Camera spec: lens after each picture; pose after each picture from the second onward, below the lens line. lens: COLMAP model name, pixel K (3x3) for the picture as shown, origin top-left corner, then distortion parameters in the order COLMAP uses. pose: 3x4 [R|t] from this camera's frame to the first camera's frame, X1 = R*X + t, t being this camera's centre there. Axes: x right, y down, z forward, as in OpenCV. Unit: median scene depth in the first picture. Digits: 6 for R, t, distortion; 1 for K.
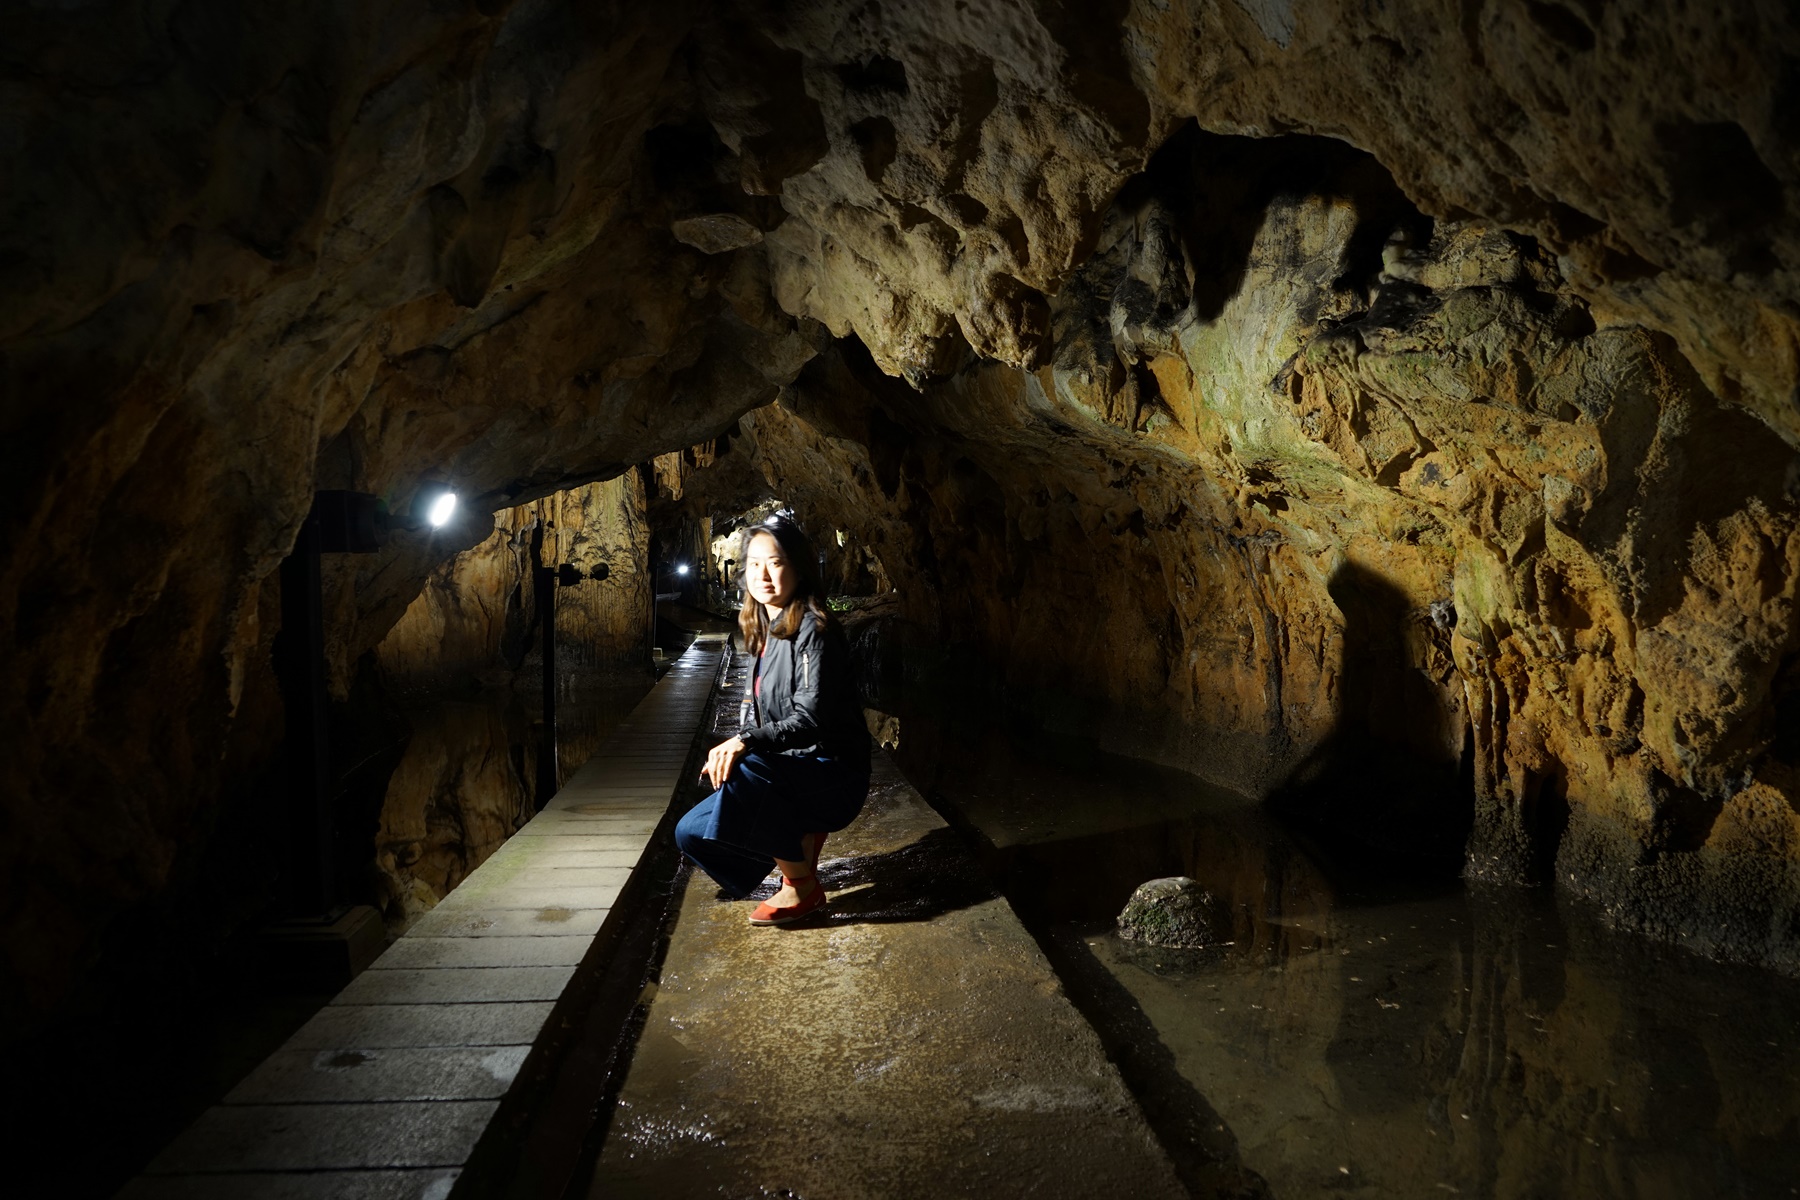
lens RADIAL K [[1222.6, 0, 899.2], [0, 1222.6, 598.8], [0, 0, 1]] dist [0.017443, -0.018357]
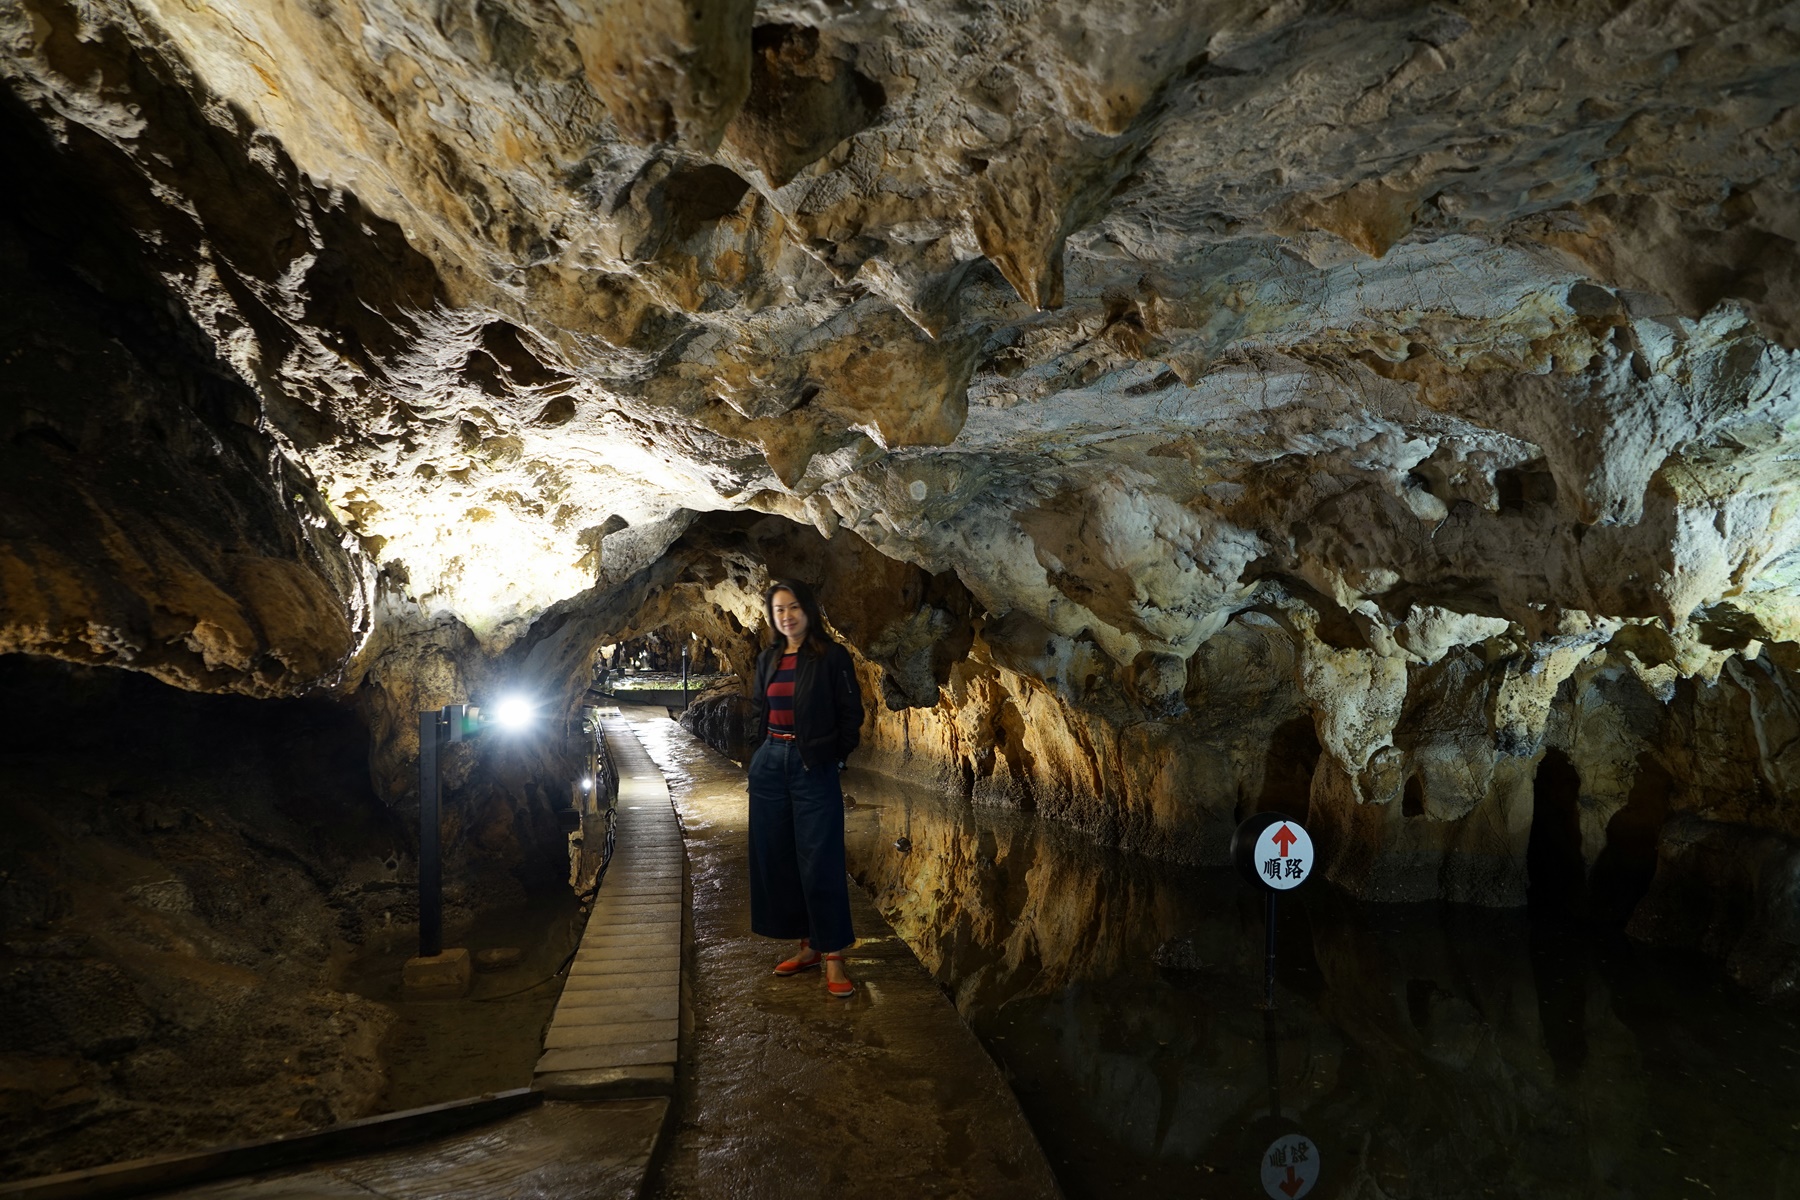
lens RADIAL K [[1222.6, 0, 901.5], [0, 1222.6, 603.4], [0, 0, 1]] dist [0.017443, -0.018357]
pose [[0.990705, -0.001595, 0.136020, -0.021547], [0.008283, 0.998783, -0.048620, -0.059395], [-0.135777, 0.049294, 0.989512, -1.329850]]
